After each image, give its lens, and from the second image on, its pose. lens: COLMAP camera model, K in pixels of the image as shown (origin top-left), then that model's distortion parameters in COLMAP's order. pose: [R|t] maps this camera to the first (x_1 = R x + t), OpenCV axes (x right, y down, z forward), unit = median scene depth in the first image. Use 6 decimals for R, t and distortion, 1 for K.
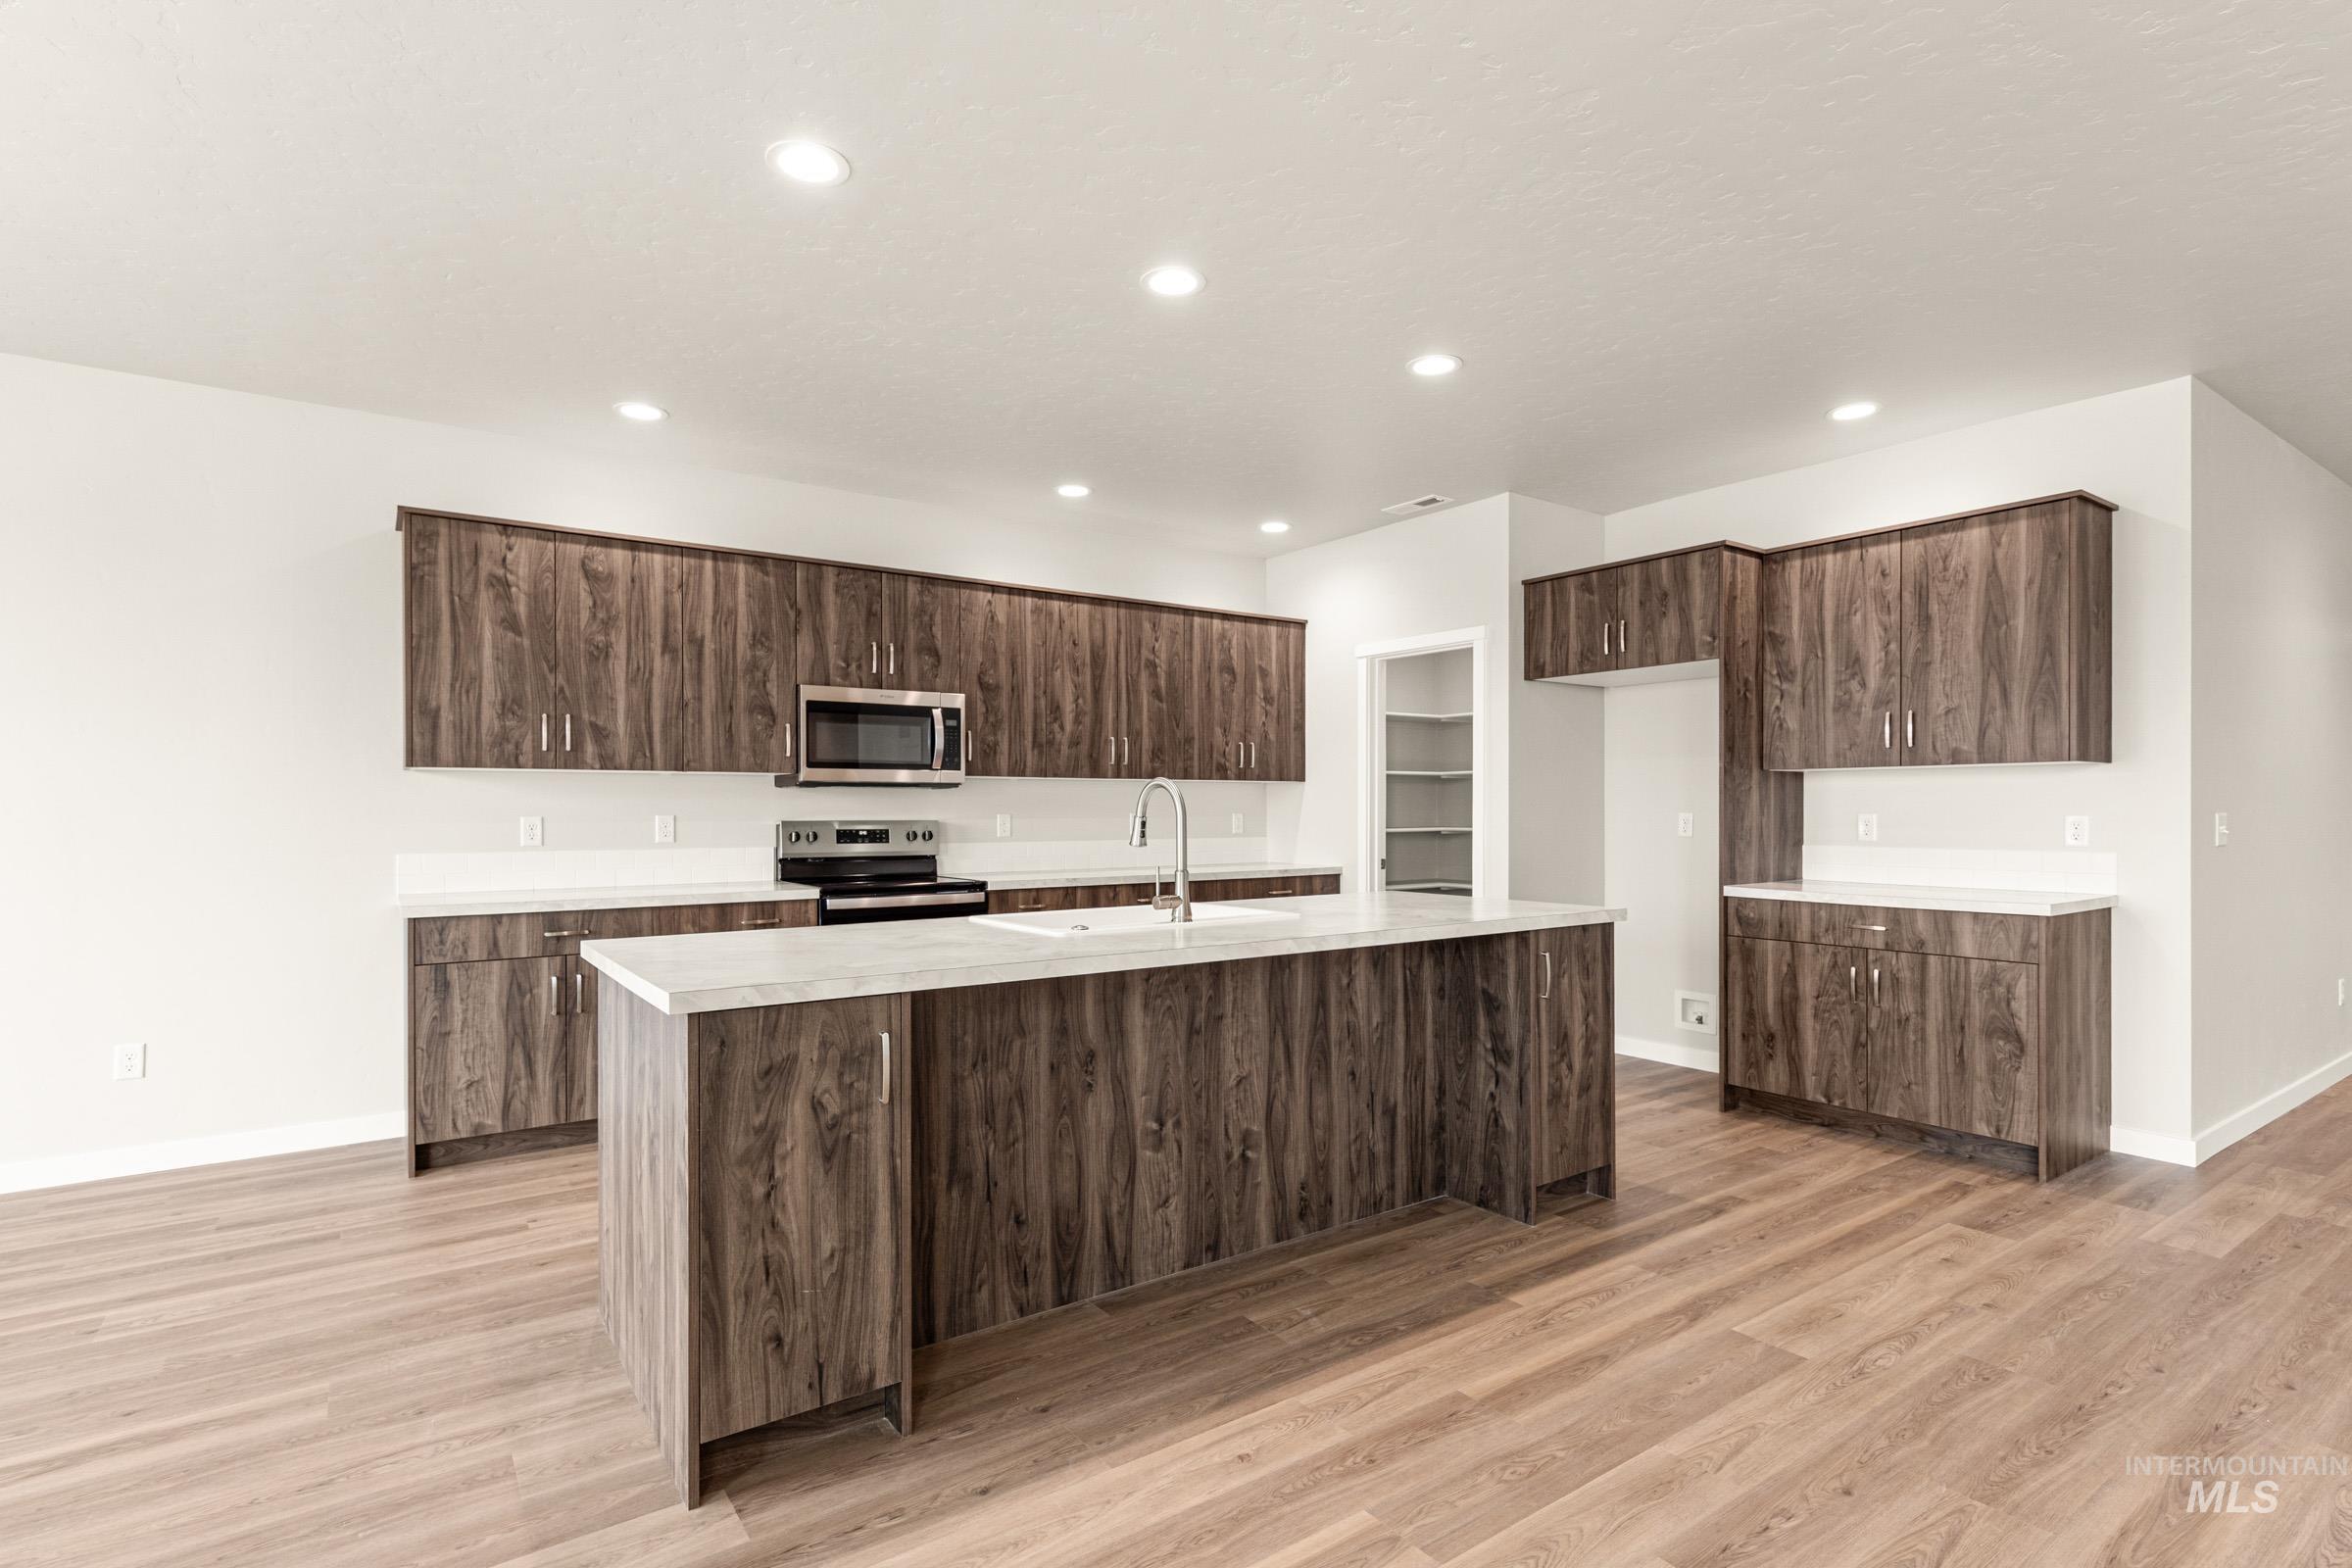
lens RADIAL K [[1137.7, 0, 1167.4], [0, 1137.7, 813.3], [0, 0, 1]] dist [0.005513, -0.001402]
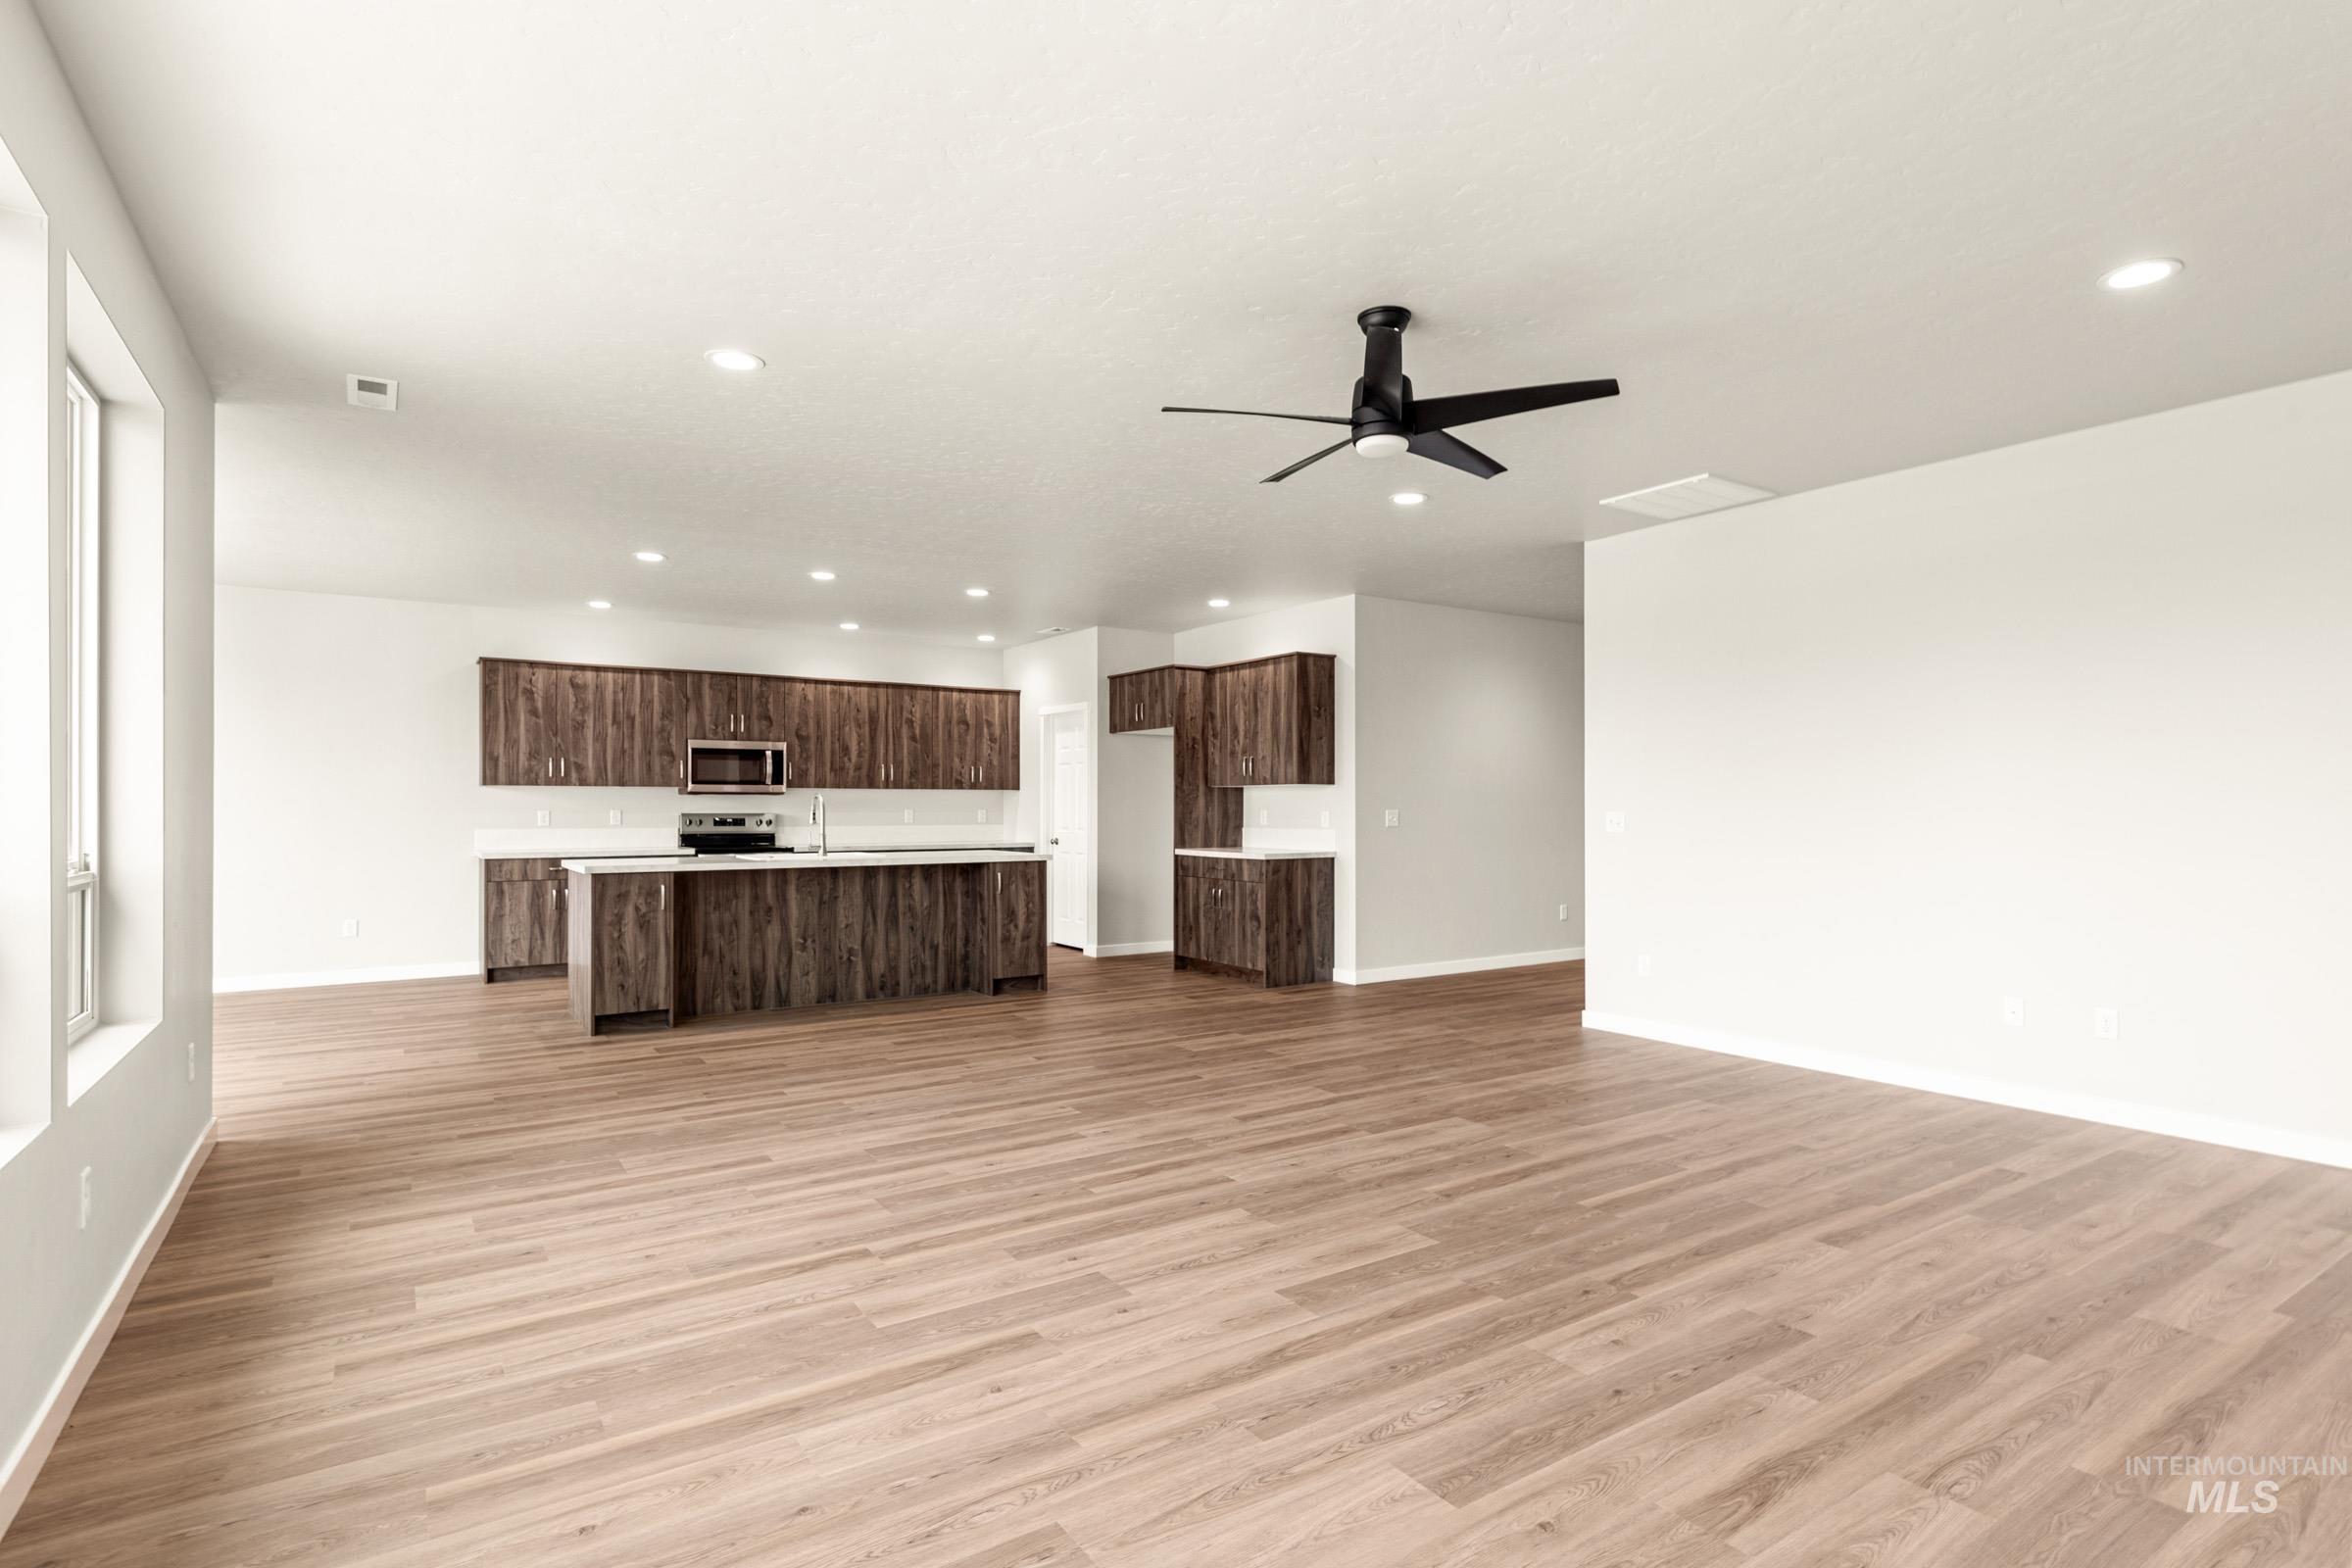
lens RADIAL K [[1171.4, 0, 1170.7], [0, 1171.4, 802.9], [0, 0, 1]] dist [0.001629, -0.000305]
pose [[0.999733, 0.001579, -0.023041, 0.554863], [-0.001747, 0.999972, -0.007280, 0.002782], [0.023029, 0.007319, 0.999708, -0.970439]]
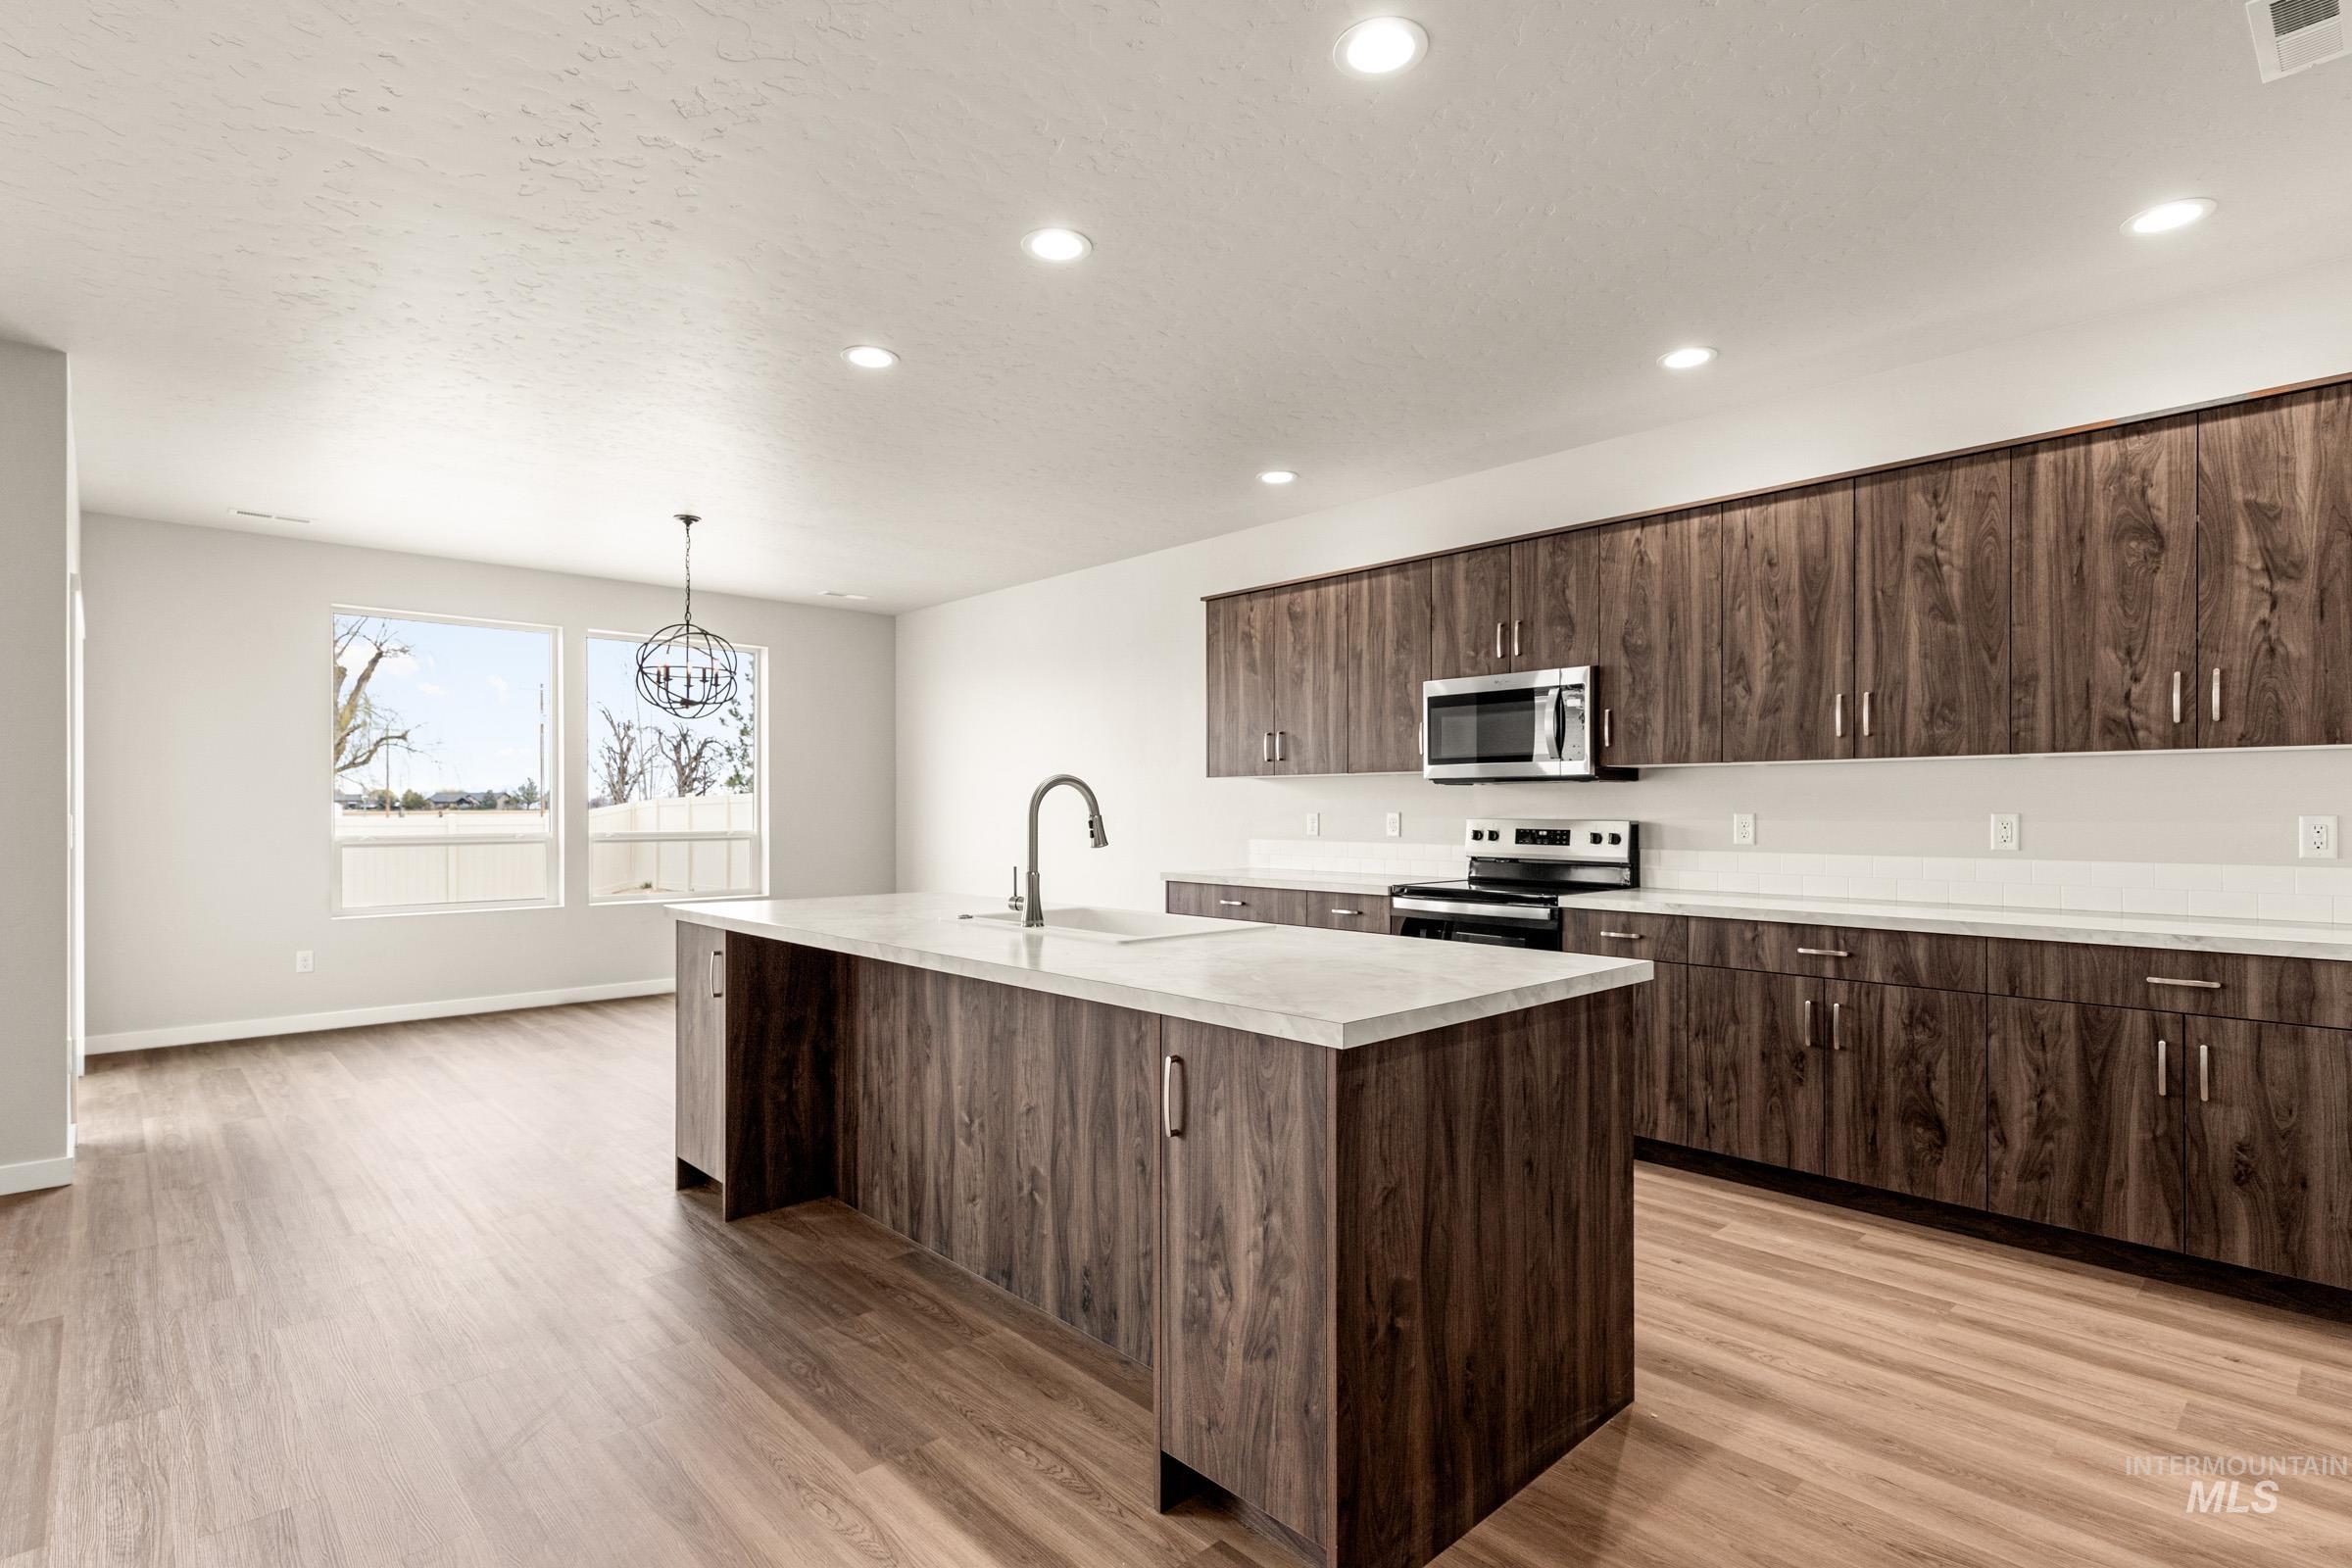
lens RADIAL K [[1137.7, 0, 1192.7], [0, 1137.7, 814.9], [0, 0, 1]] dist [0.005513, -0.001402]
pose [[0.148700, 0.008031, -0.988850, 0.700549], [-0.002618, 0.999967, 0.007728, -0.003820], [0.988879, 0.001440, 0.148716, 0.717104]]
